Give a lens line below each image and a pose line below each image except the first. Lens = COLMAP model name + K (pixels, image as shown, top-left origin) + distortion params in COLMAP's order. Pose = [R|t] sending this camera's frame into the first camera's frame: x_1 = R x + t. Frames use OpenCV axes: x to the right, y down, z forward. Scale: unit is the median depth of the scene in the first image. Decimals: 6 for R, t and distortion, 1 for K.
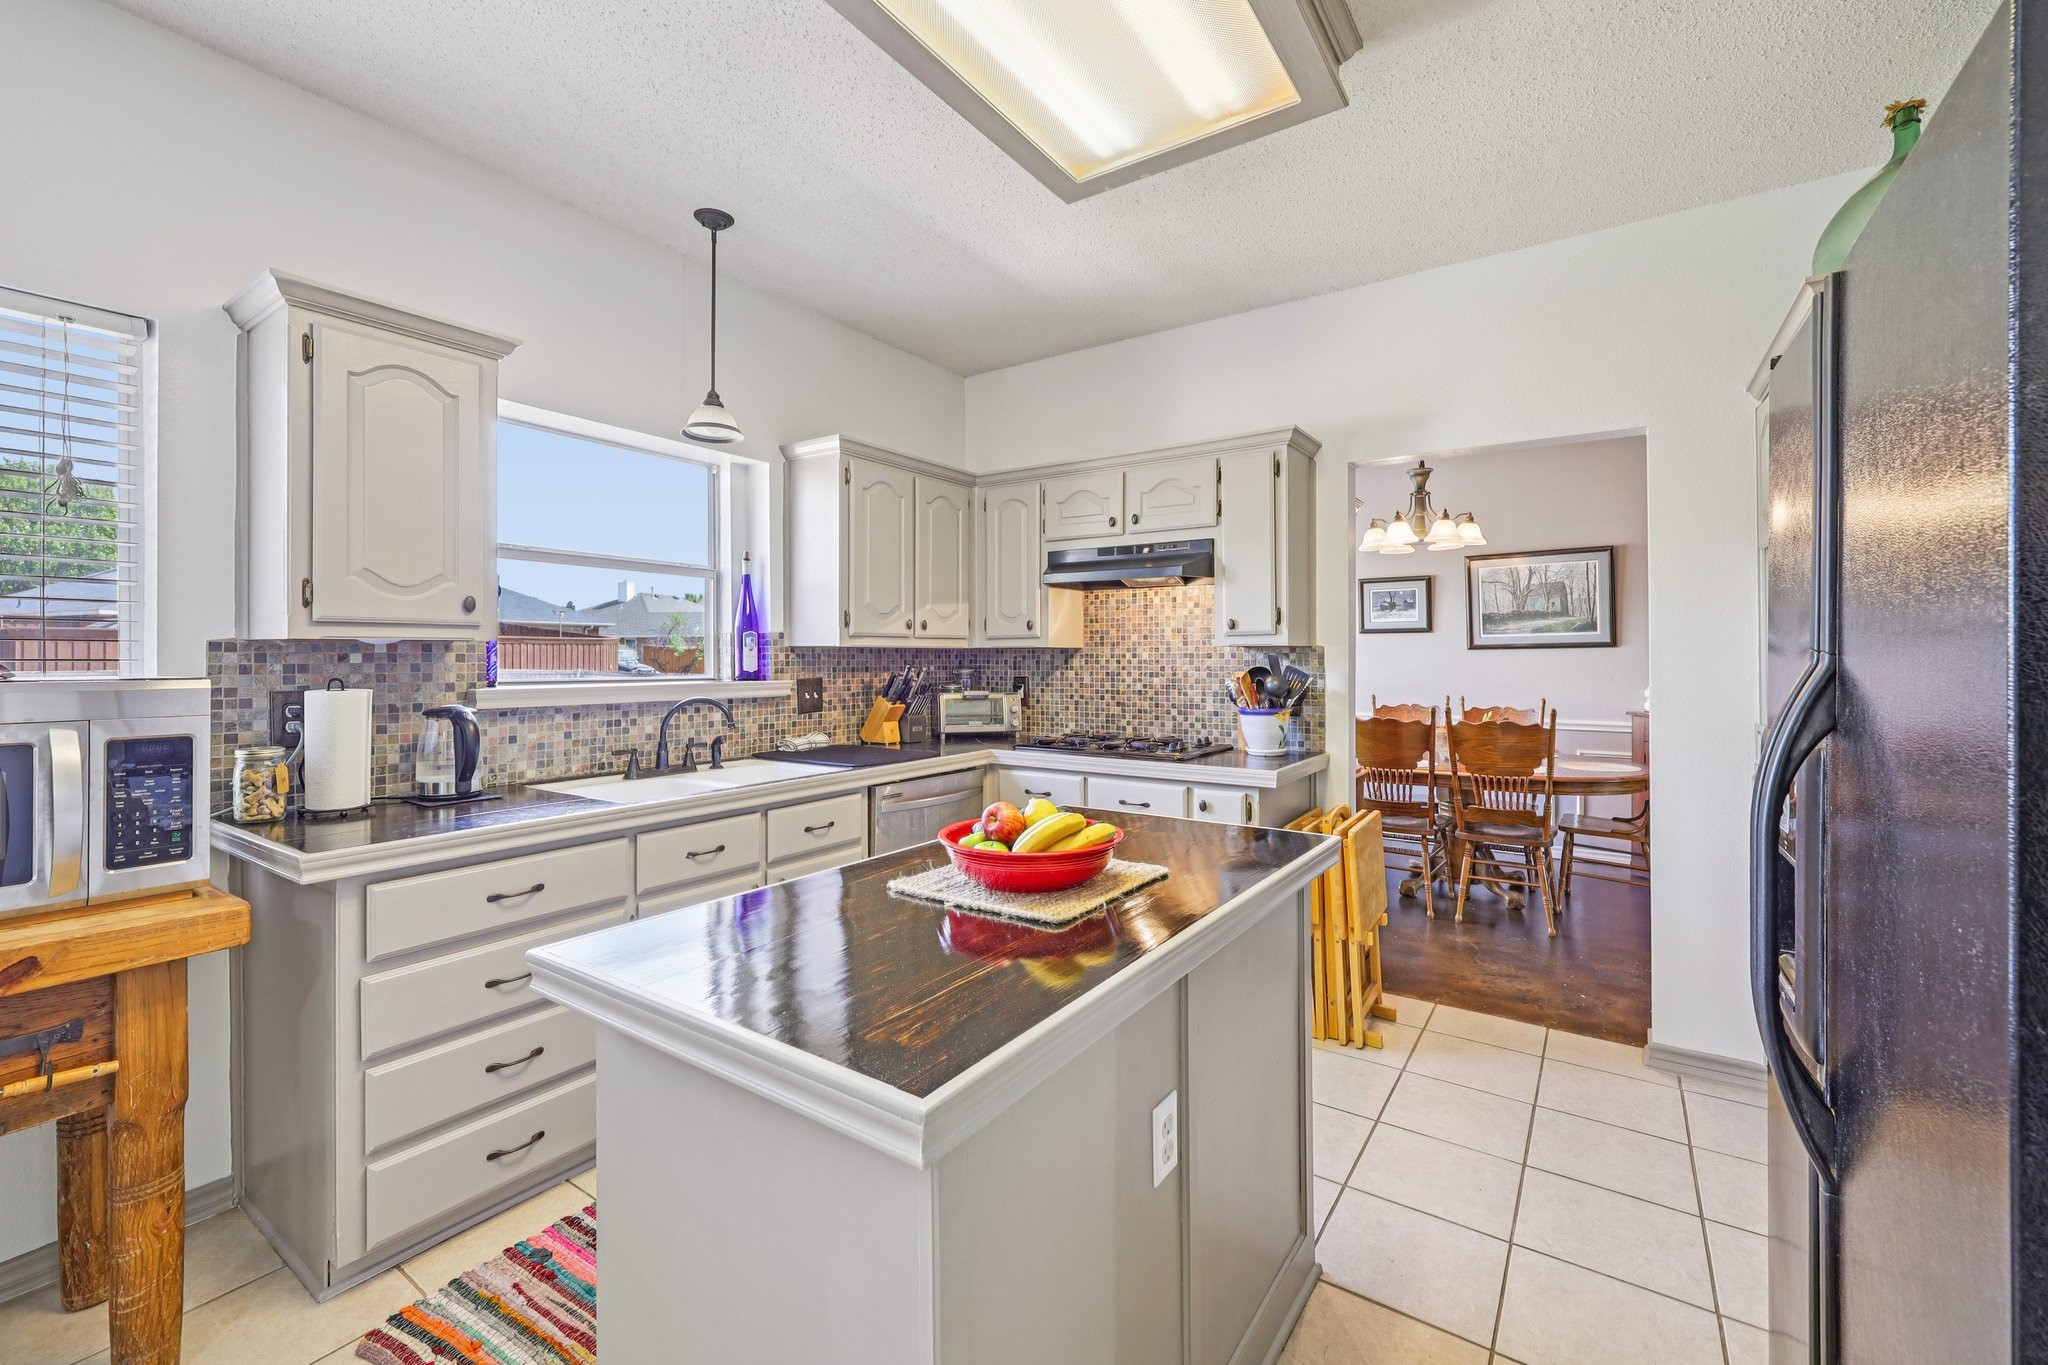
lens RADIAL K [[842.1, 0, 1026.9], [0, 842.1, 663.7], [0, 0, 1]] dist [-0.002638, 0.000324]
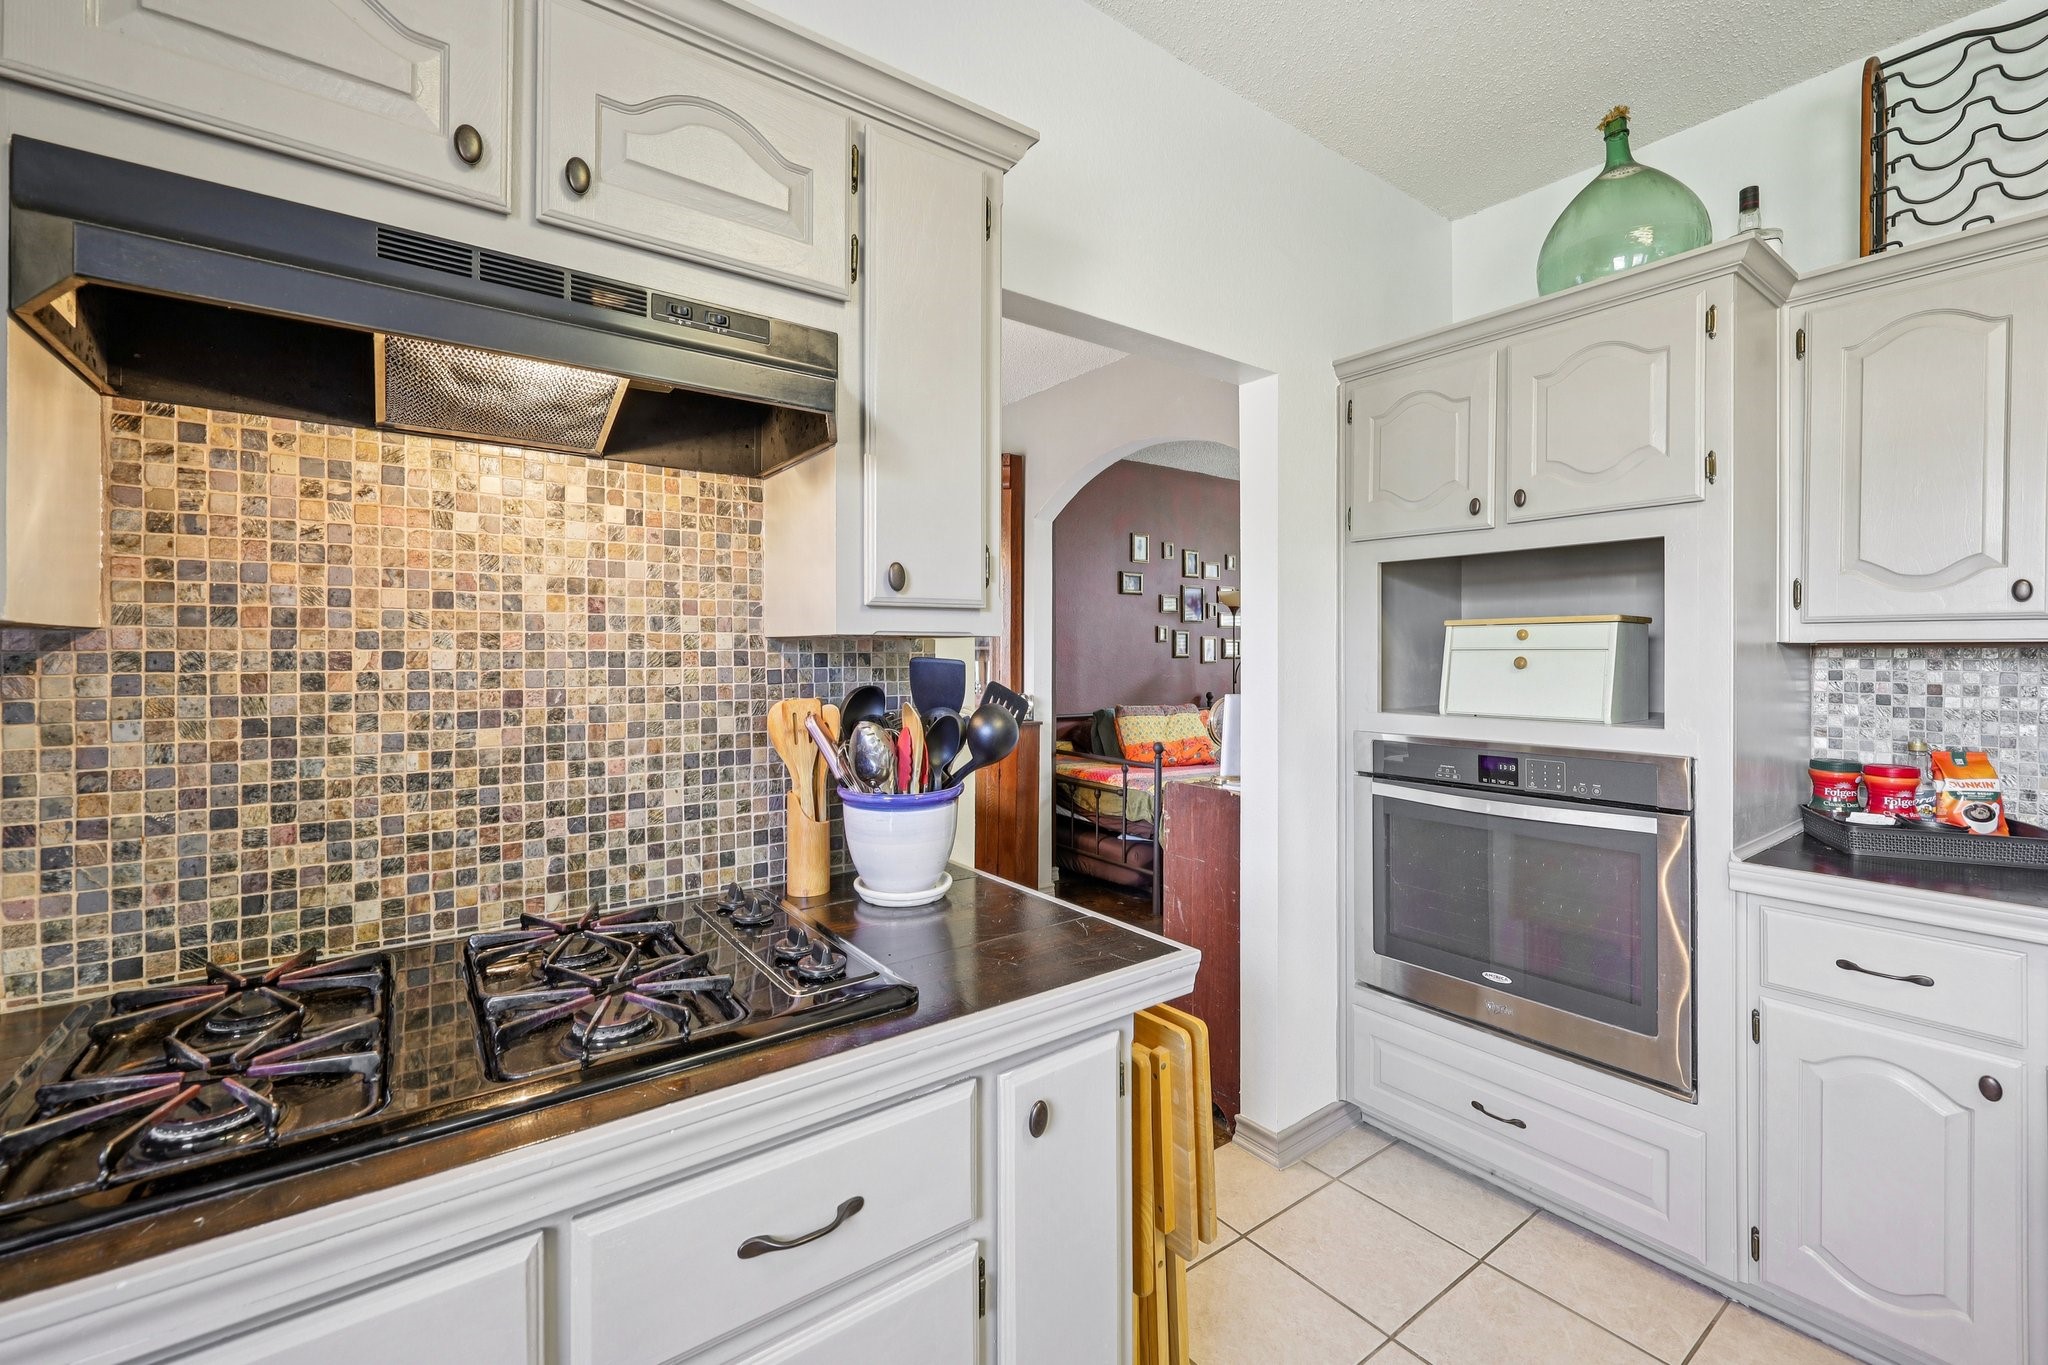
lens RADIAL K [[842.1, 0, 1021.2], [0, 842.1, 653.1], [0, 0, 1]] dist [-0.002638, 0.000324]
pose [[0.327803, 0.001747, 0.944745, -0.080536], [0.007028, 0.999966, -0.004288, -0.009171], [-0.944720, 0.008045, 0.327779, 0.705090]]
